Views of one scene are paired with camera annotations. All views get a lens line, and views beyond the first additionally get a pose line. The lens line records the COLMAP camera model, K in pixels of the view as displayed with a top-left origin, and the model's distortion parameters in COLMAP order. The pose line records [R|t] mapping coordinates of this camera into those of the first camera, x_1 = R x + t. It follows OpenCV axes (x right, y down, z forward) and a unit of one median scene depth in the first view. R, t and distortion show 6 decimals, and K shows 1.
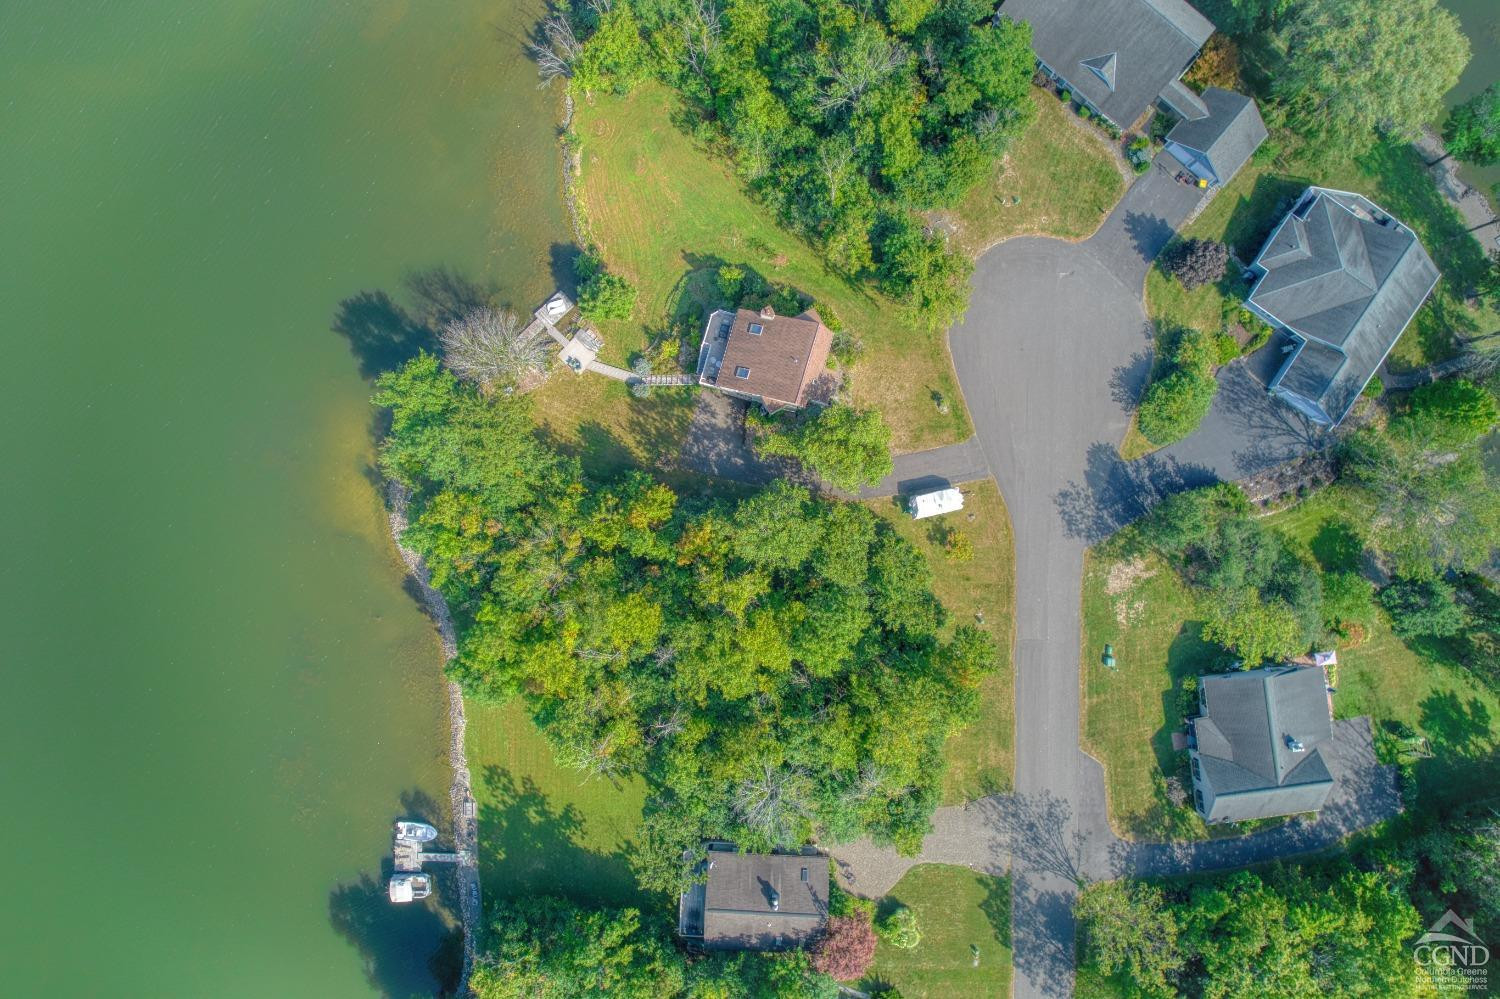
lens RADIAL K [[957.8, 0, 754.9], [0, 957.8, 500.5], [0, 0, 1]] dist [-0.054041, 0.001503]
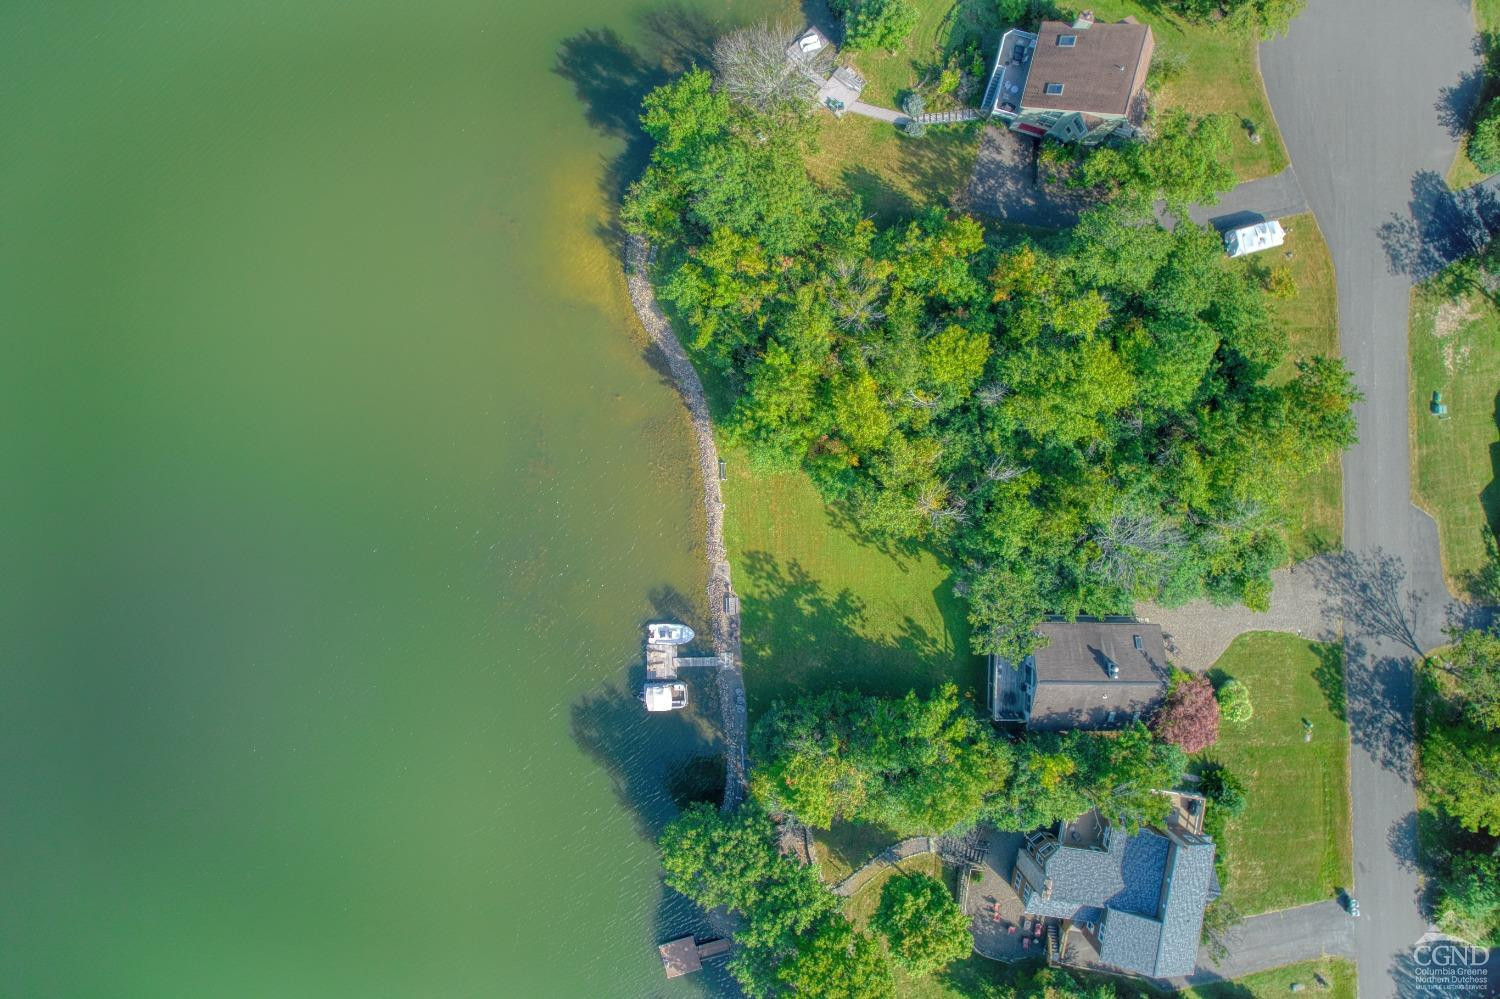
lens RADIAL K [[963.5, 0, 753.4], [0, 963.5, 495.1], [0, 0, 1]] dist [-0.083528, 0.077478]
pose [[0.998982, -0.028465, 0.034985, -0.326158], [0.027281, 0.999054, 0.033861, 0.202980], [-0.035916, -0.032872, 0.998814, 0.104204]]
